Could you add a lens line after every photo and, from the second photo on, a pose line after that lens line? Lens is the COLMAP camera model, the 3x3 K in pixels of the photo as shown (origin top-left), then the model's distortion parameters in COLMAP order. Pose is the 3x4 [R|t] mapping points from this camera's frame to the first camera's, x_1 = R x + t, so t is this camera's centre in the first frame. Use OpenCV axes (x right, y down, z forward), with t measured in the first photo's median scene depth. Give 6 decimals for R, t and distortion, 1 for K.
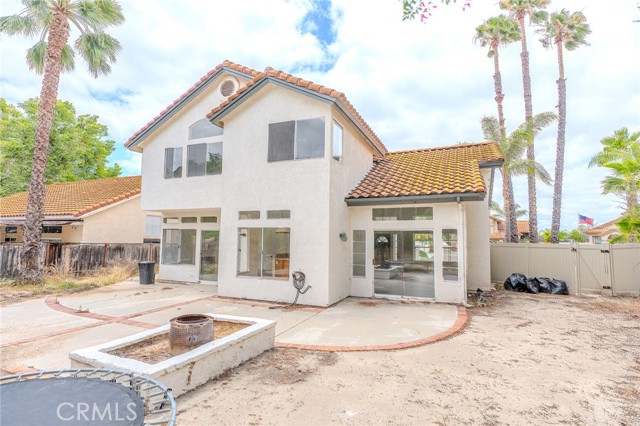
lens RADIAL K [[327.4, 0, 320.0], [0, 327.4, 213.0], [0, 0, 1]] dist [-0.027961, 0.000255]
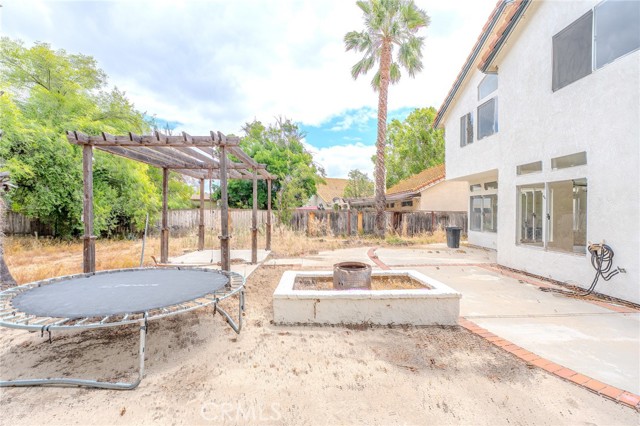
lens RADIAL K [[283.9, 0, 318.1], [0, 283.9, 210.7], [0, 0, 1]] dist [0.000156, -0.000107]
pose [[0.418855, -0.014050, -0.907944, 0.193055], [0.071236, 0.997307, 0.017430, 0.060587], [0.905255, -0.071979, 0.418728, 0.253442]]
